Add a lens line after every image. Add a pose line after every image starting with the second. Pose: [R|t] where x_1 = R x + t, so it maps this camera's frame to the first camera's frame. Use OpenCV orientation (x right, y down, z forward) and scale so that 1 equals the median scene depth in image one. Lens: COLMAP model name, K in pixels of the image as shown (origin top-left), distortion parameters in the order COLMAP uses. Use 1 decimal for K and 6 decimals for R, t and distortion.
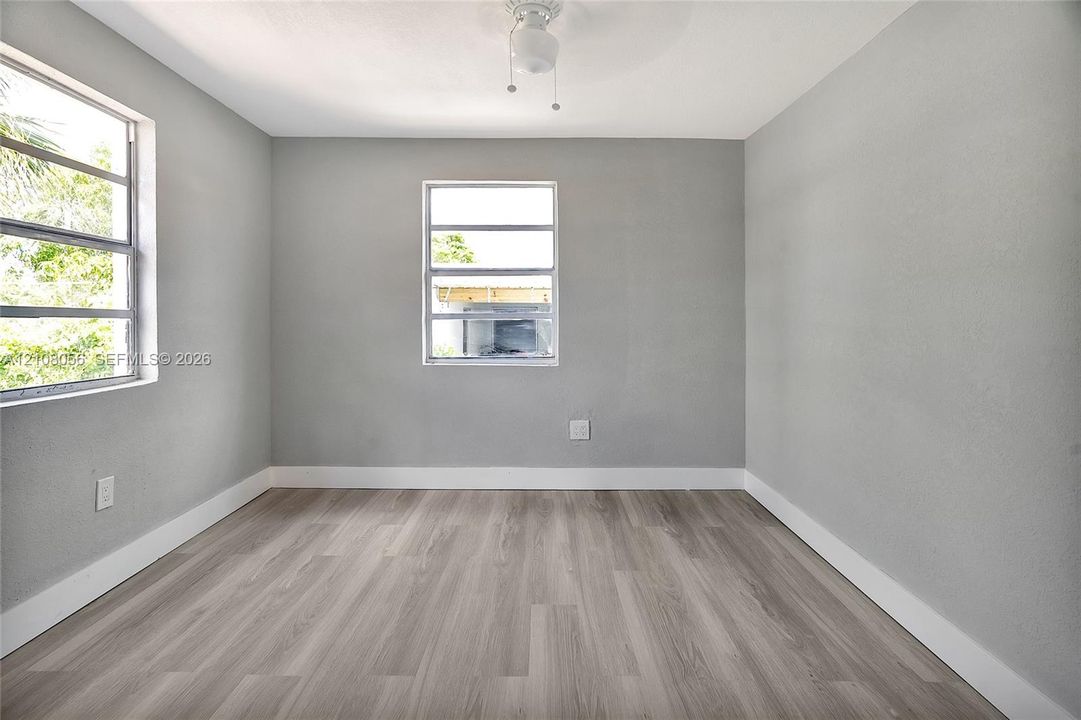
lens RADIAL K [[523.4, 0, 537.7], [0, 523.4, 313.4], [0, 0, 1]] dist [-0.000060, 0.001113]
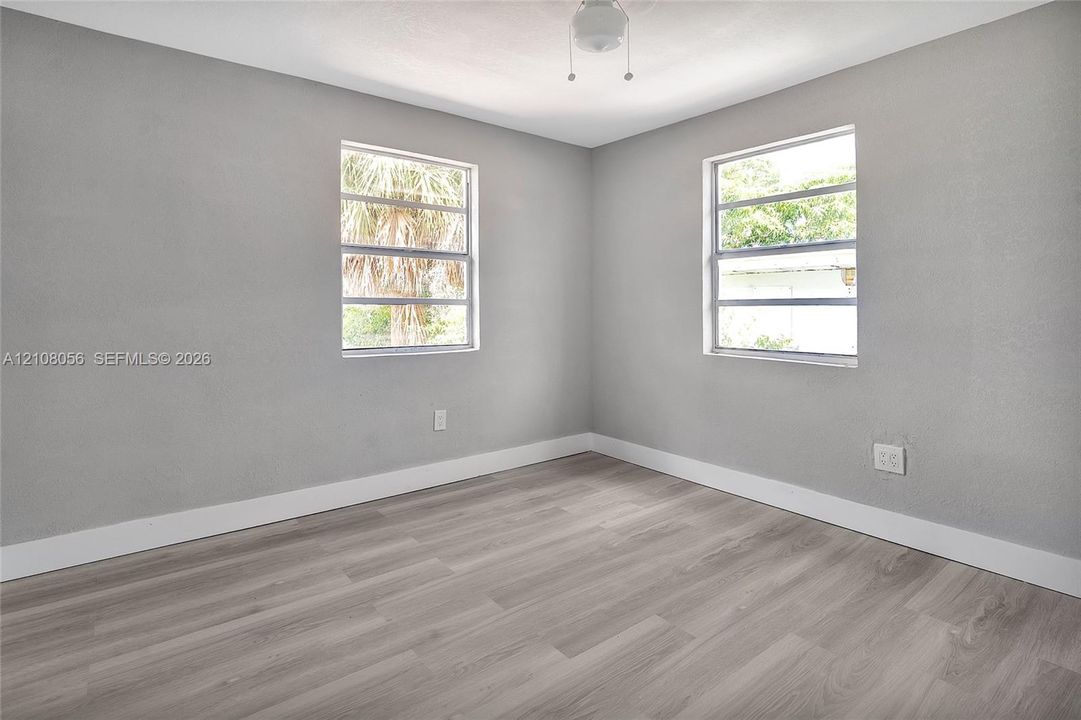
lens RADIAL K [[555.8, 0, 541.6], [0, 555.8, 303.9], [0, 0, 1]] dist [-0.002128, 0.000117]
pose [[0.619506, -0.003908, -0.784982, 0.550423], [0.008241, 0.999965, 0.001526, 0.004774], [0.784948, -0.007415, 0.619517, 0.207943]]
